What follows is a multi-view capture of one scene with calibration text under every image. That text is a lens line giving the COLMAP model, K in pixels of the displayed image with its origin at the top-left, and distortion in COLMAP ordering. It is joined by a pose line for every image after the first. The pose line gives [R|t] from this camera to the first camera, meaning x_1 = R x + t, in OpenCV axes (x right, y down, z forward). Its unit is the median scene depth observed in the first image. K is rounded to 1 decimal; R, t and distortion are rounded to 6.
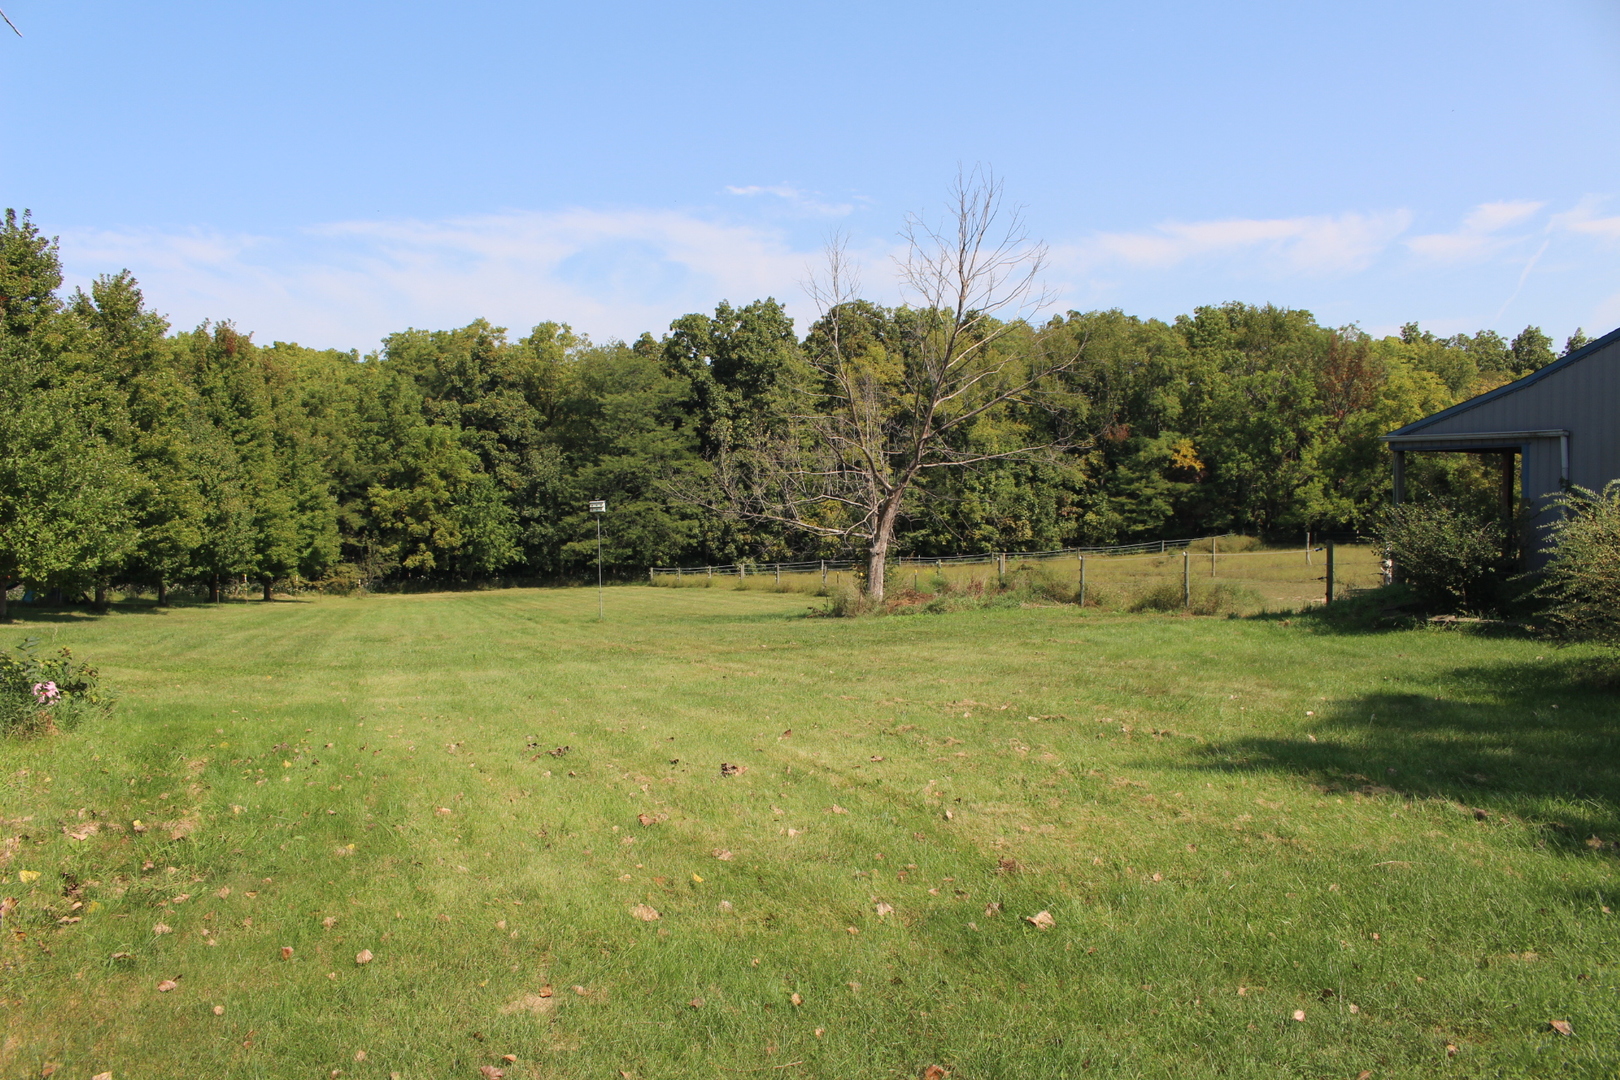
lens RADIAL K [[1315.2, 0, 801.0], [0, 1315.2, 578.7], [0, 0, 1]] dist [-0.160804, 0.120157]
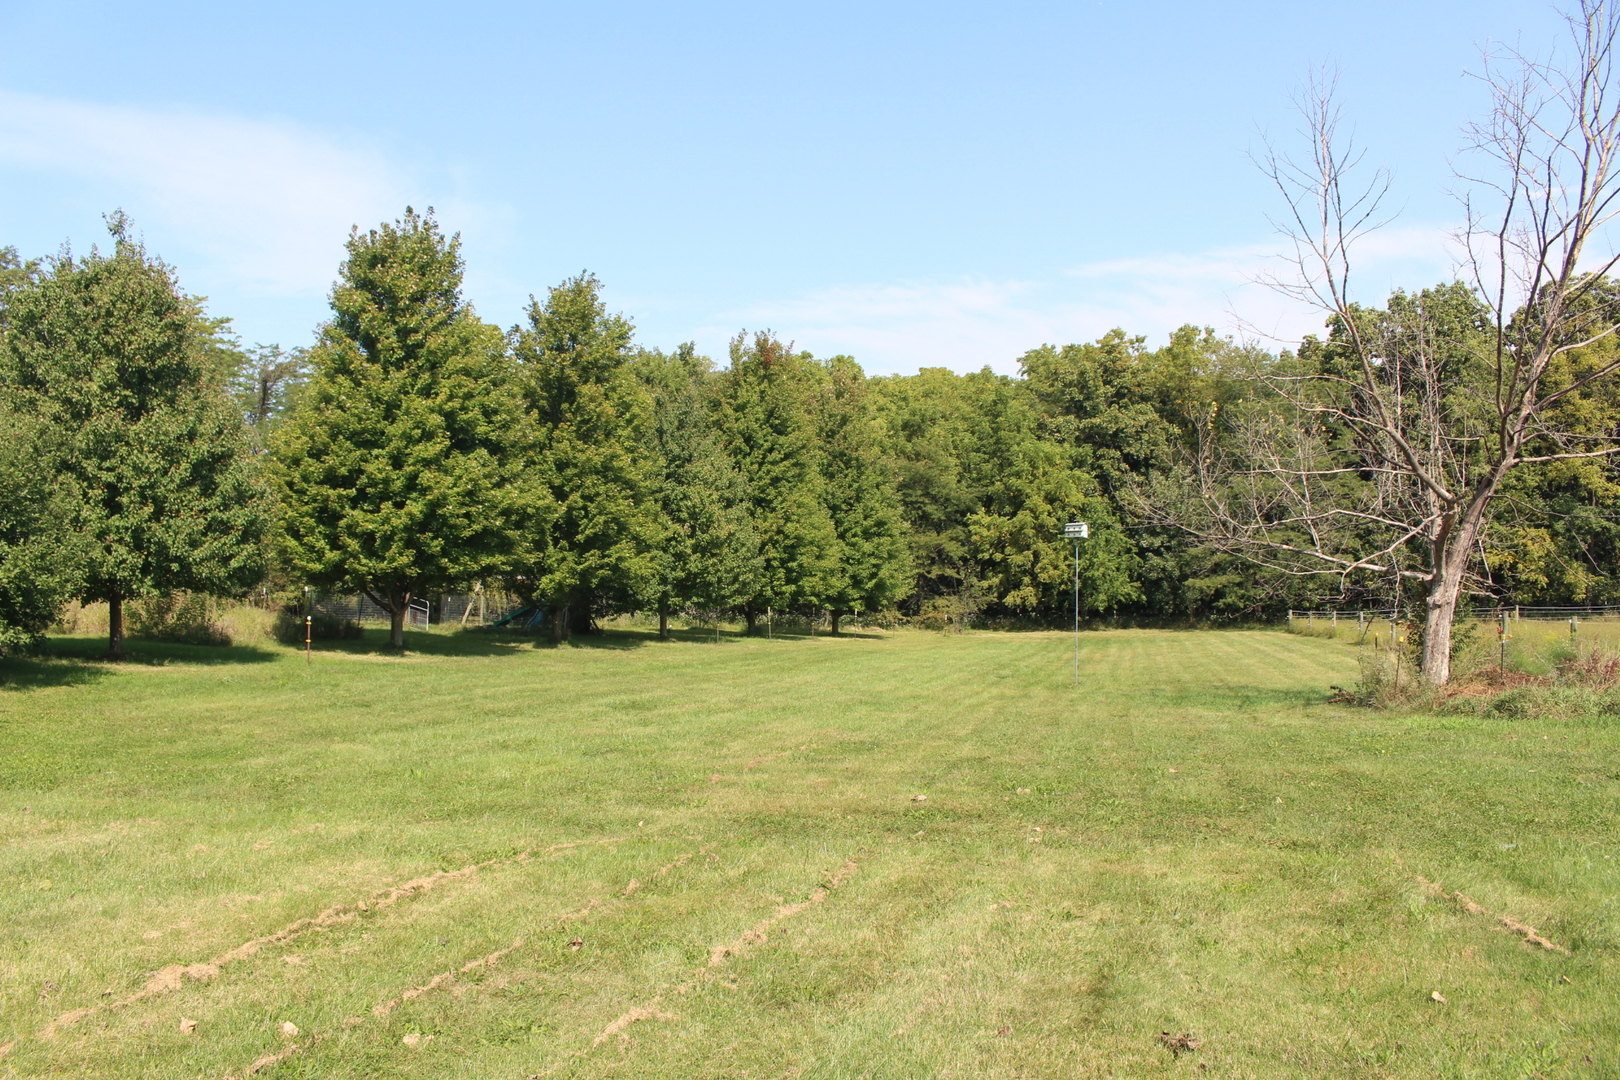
lens RADIAL K [[1315.2, 0, 805.5], [0, 1315.2, 546.3], [0, 0, 1]] dist [-0.160804, 0.120157]
pose [[0.850962, 0.004016, -0.525213, 0.048129], [-0.030371, 0.998674, -0.041572, -0.005275], [0.524349, 0.051328, 0.849955, 0.142864]]
